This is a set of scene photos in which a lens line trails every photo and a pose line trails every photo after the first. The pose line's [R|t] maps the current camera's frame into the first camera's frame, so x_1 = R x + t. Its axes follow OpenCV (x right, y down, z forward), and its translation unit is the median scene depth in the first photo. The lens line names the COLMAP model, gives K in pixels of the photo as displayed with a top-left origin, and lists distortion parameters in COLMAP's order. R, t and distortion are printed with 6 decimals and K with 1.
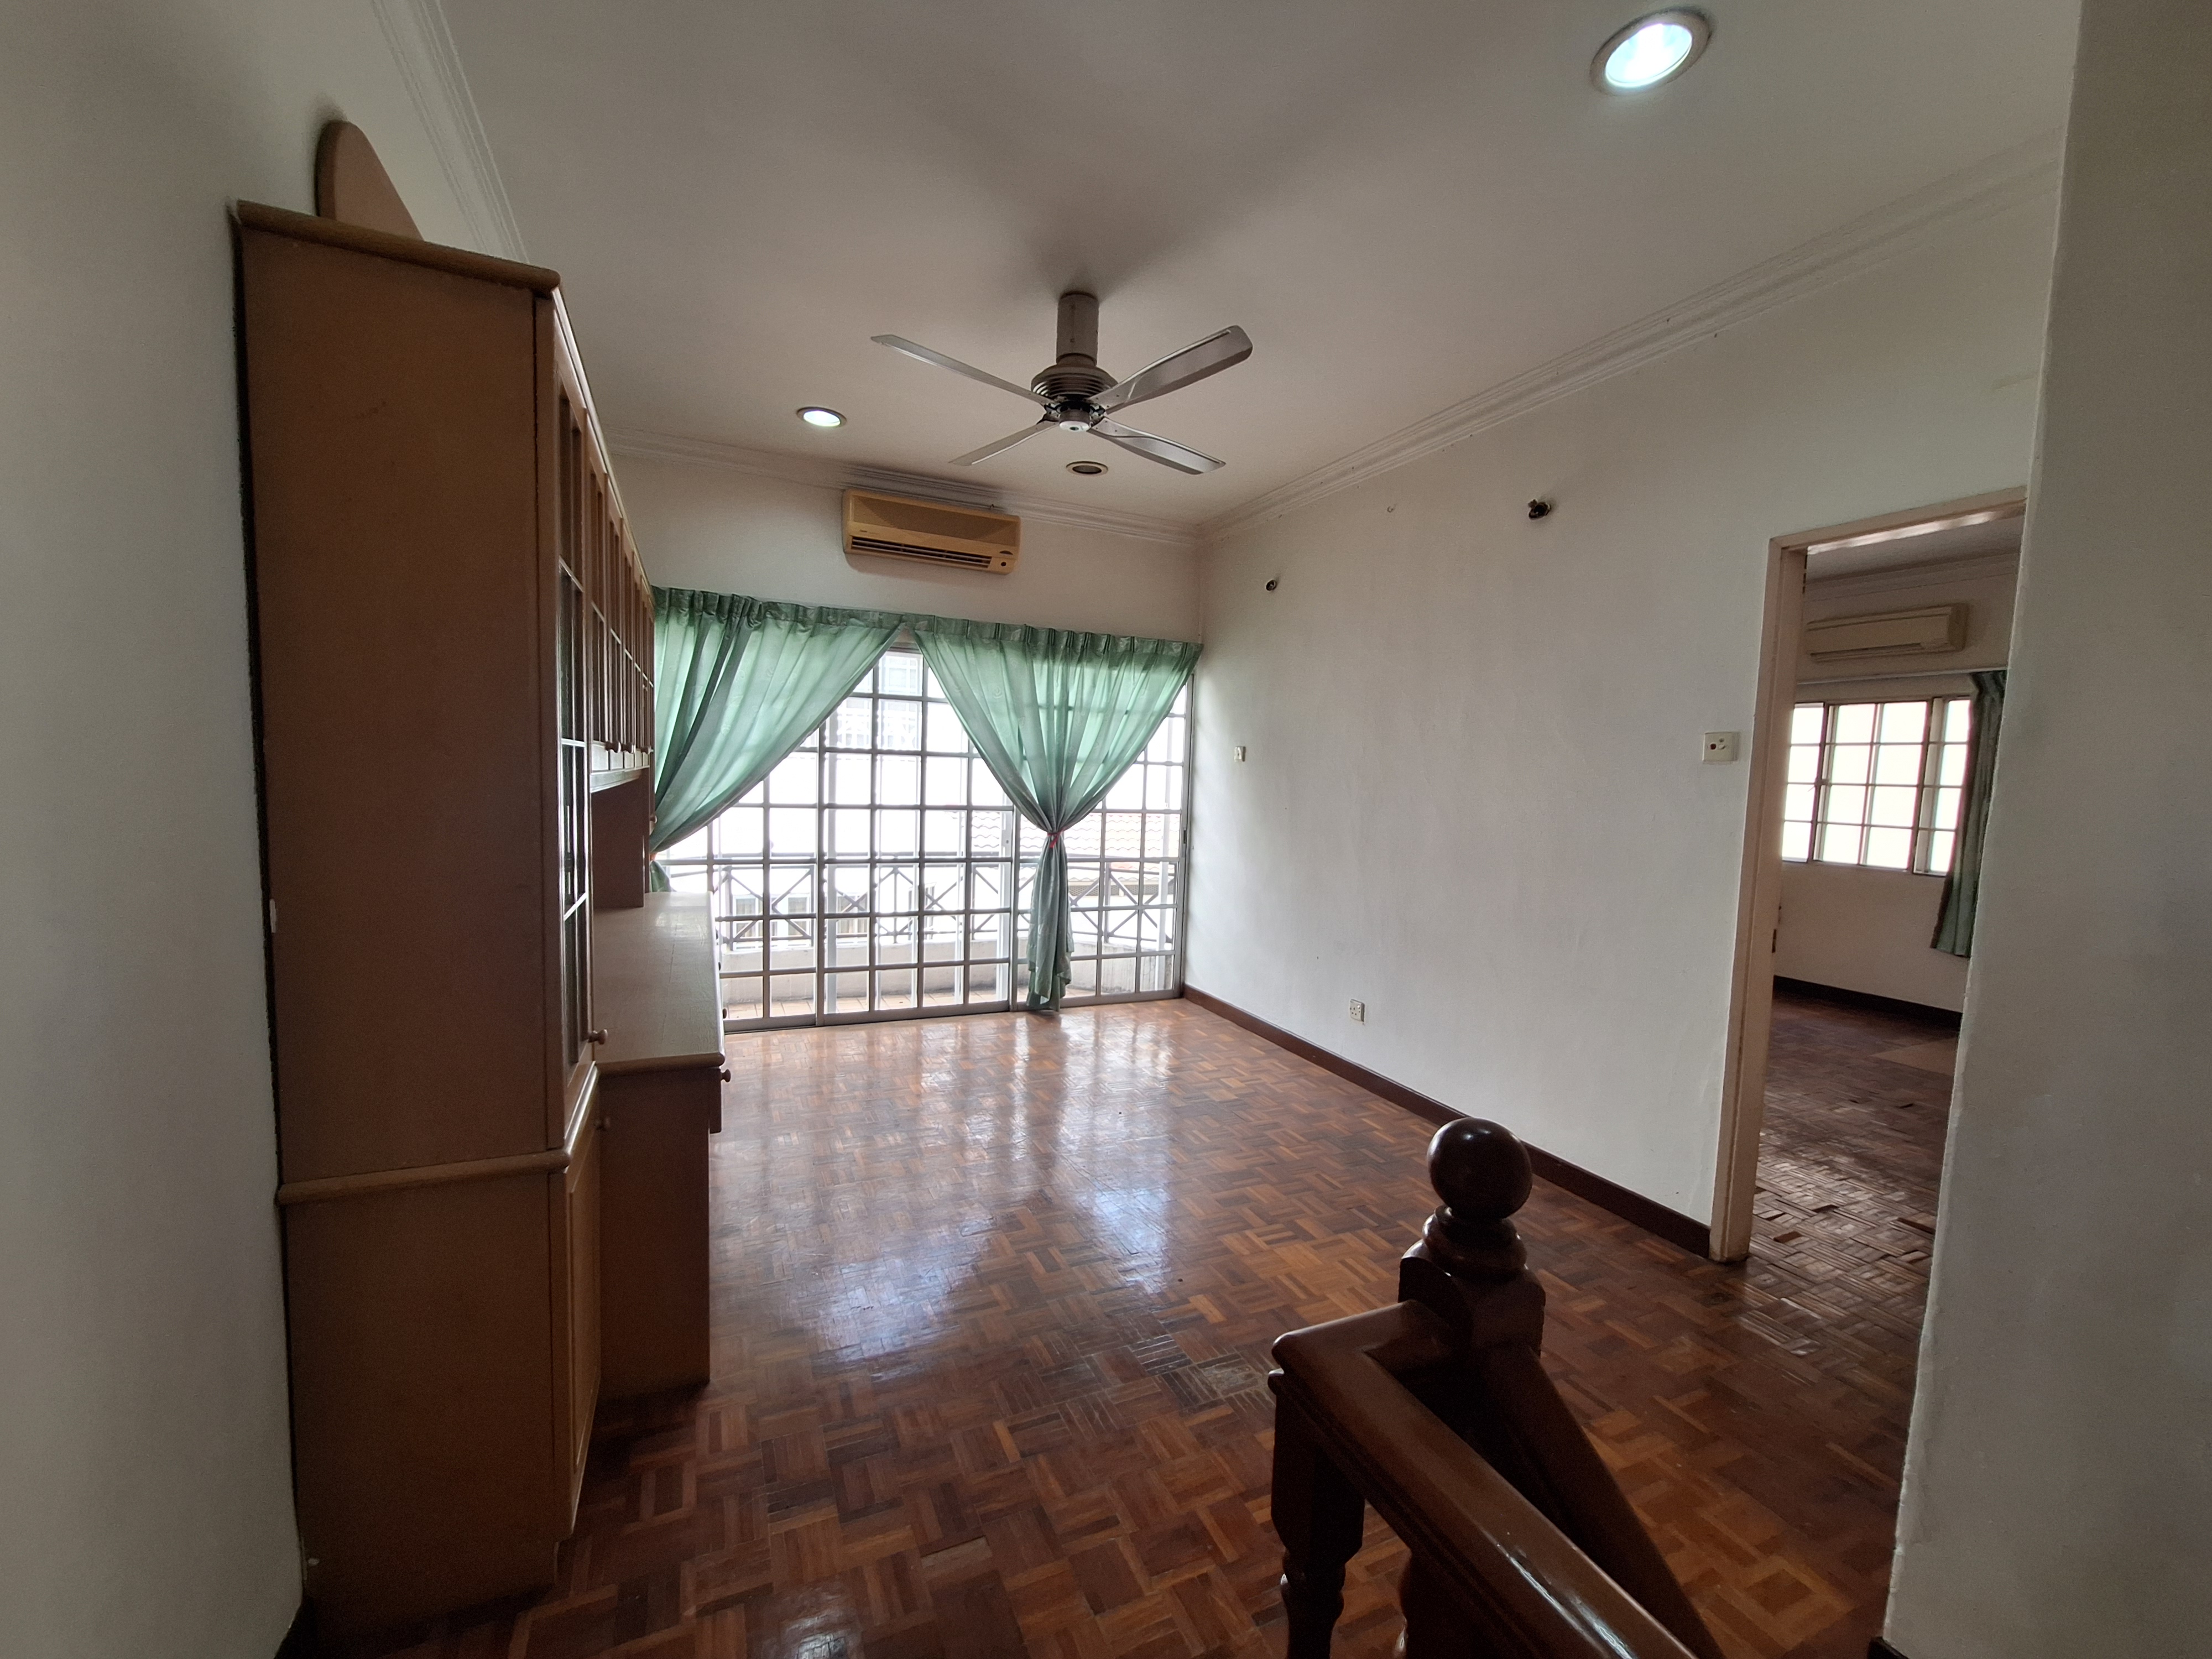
lens RADIAL K [[872.9, 0, 1082.7], [0, 872.9, 849.9], [0, 0, 1]] dist [-0.007644, 0.001588]
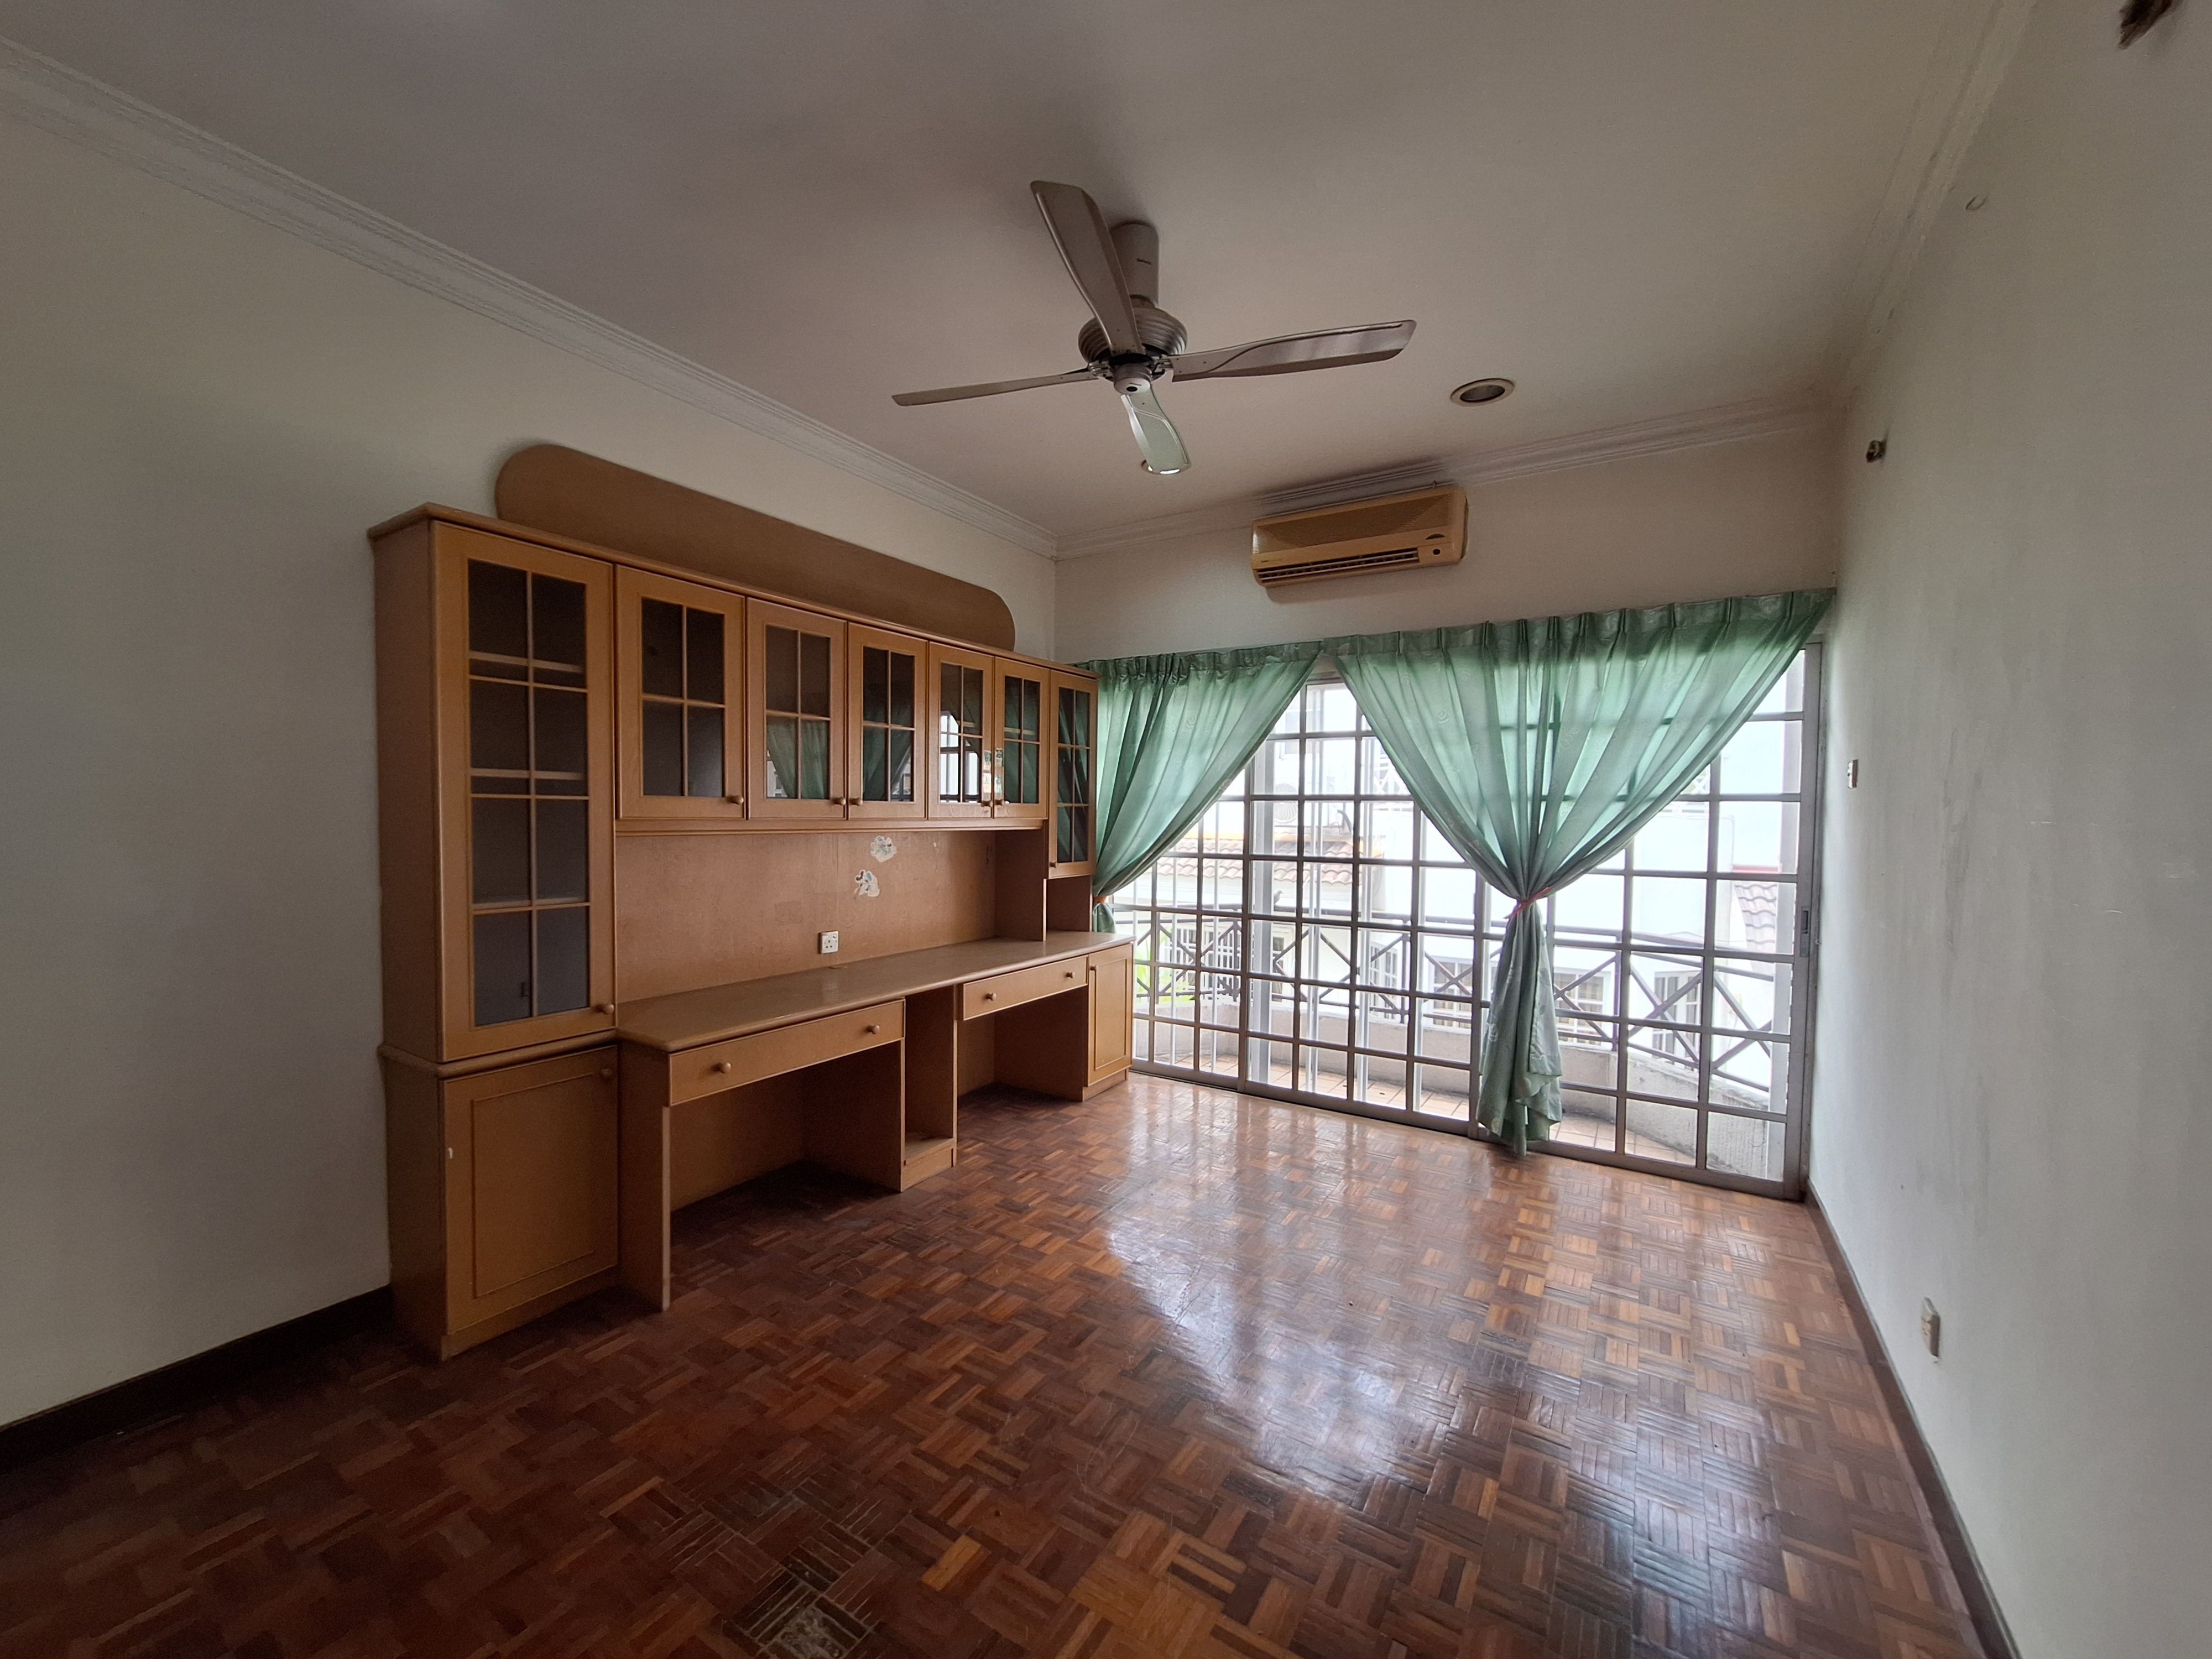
lens RADIAL K [[872.9, 0, 1086.1], [0, 872.9, 847.5], [0, 0, 1]] dist [-0.007644, 0.001588]
pose [[0.552619, 0.007318, -0.833402, 0.372098], [-0.063372, 0.997436, -0.033263, -0.017047], [0.831021, 0.071196, 0.551665, 0.312250]]
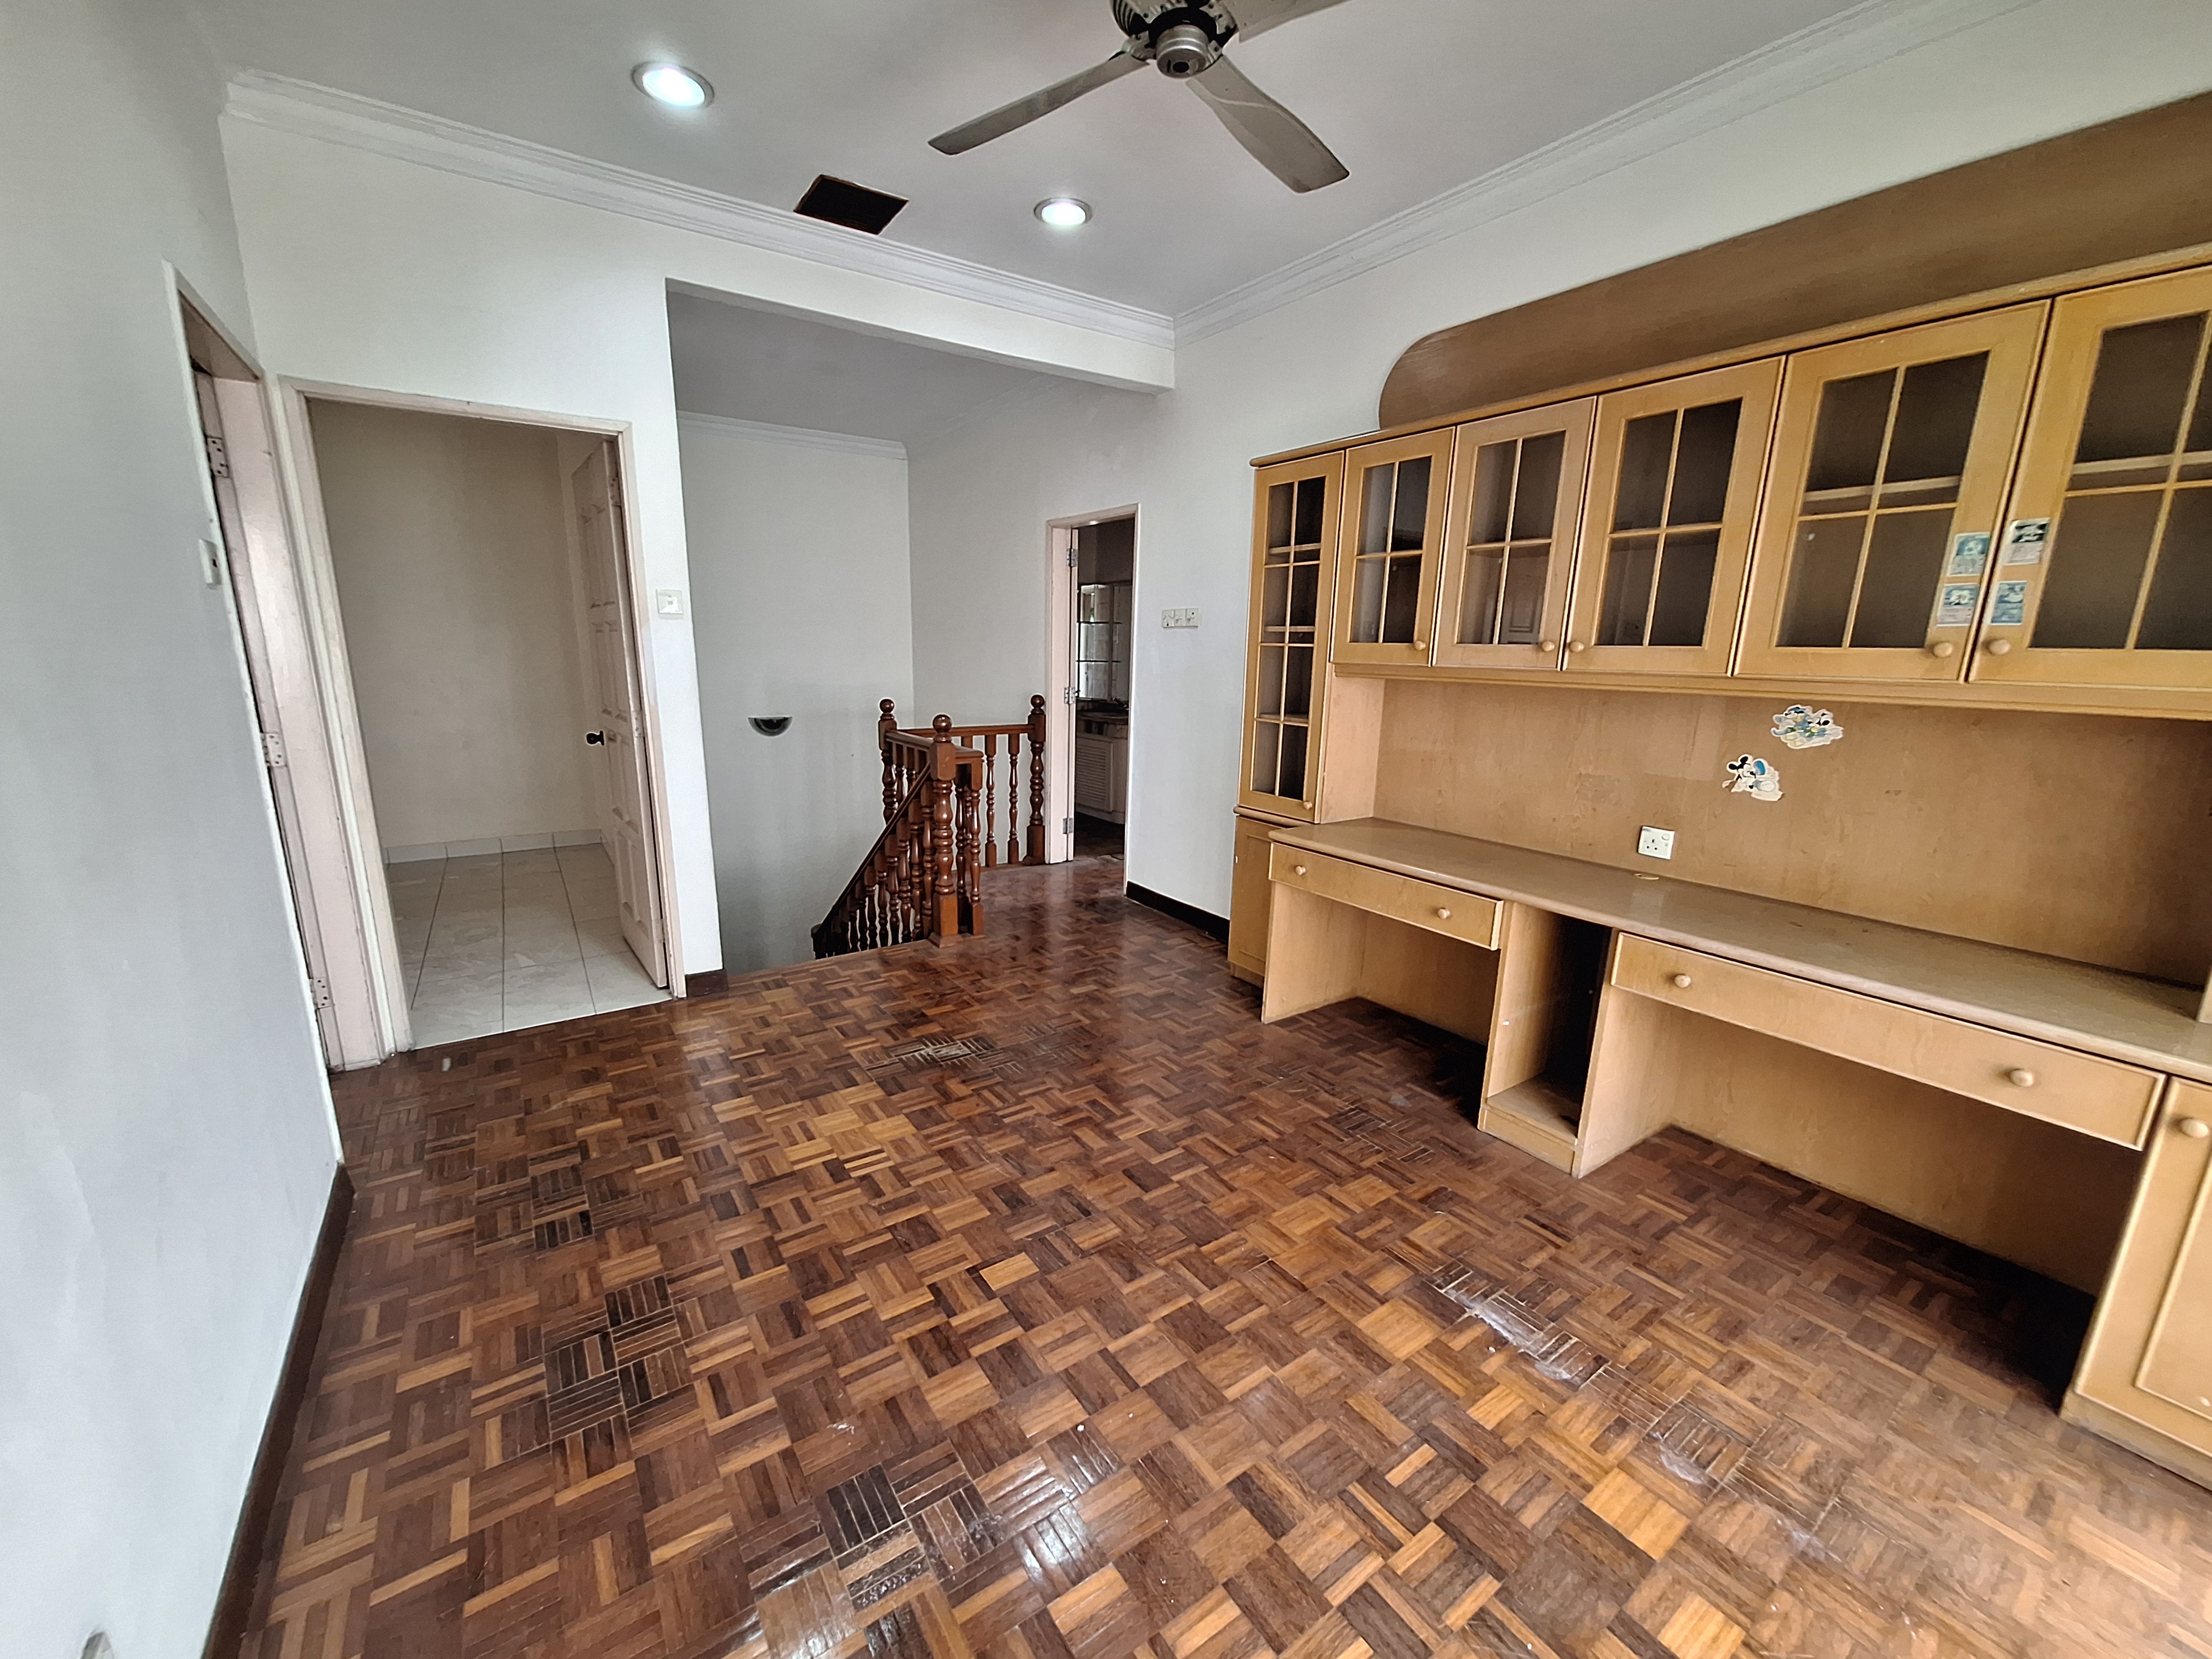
lens RADIAL K [[872.9, 0, 1096.4], [0, 872.9, 855.8], [0, 0, 1]] dist [-0.007644, 0.001588]
pose [[-0.981245, -0.005551, -0.192685, 0.090597], [-0.065164, 0.950291, 0.304469, -0.083395], [0.181417, 0.311315, -0.932830, 0.988483]]
